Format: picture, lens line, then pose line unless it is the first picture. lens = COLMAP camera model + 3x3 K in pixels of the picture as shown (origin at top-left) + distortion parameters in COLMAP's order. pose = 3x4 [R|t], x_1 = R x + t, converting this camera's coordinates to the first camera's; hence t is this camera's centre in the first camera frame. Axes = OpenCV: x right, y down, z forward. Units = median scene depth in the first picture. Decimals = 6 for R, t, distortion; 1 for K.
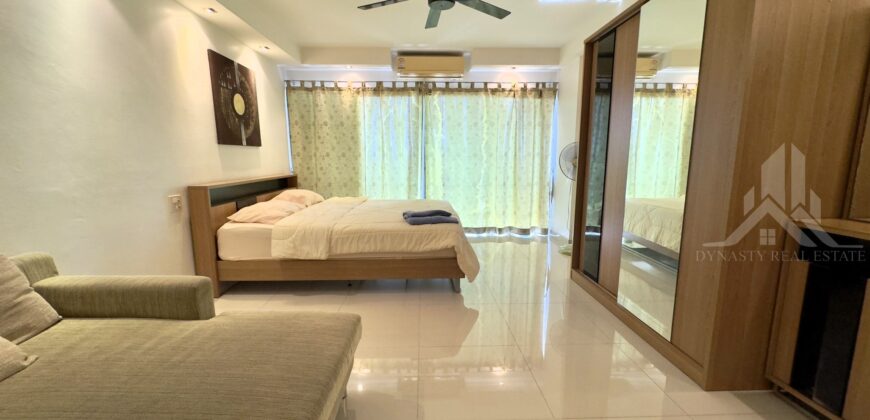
lens RADIAL K [[347.1, 0, 432.9], [0, 347.1, 210.5], [0, 0, 1]] dist [-0.001248, 0.000467]
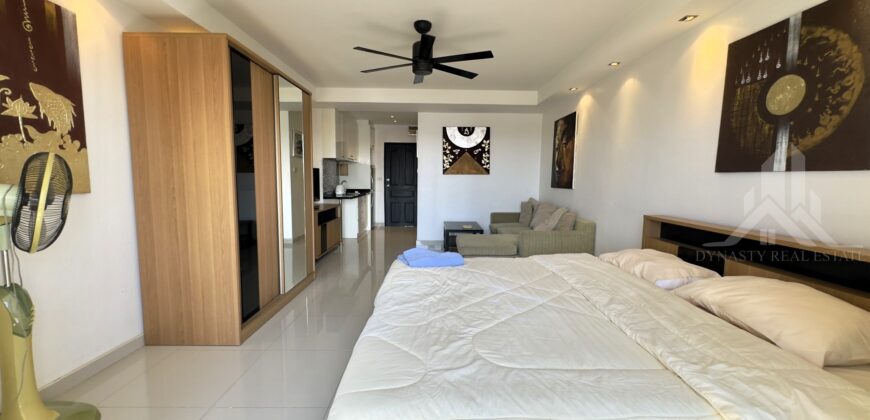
lens RADIAL K [[347.1, 0, 435.9], [0, 347.1, 207.4], [0, 0, 1]] dist [-0.001248, 0.000467]
pose [[-0.999694, -0.009464, 0.022871, -0.026238], [-0.003647, 0.970260, 0.242039, -0.192514], [-0.024482, 0.241881, -0.969997, 1.140431]]
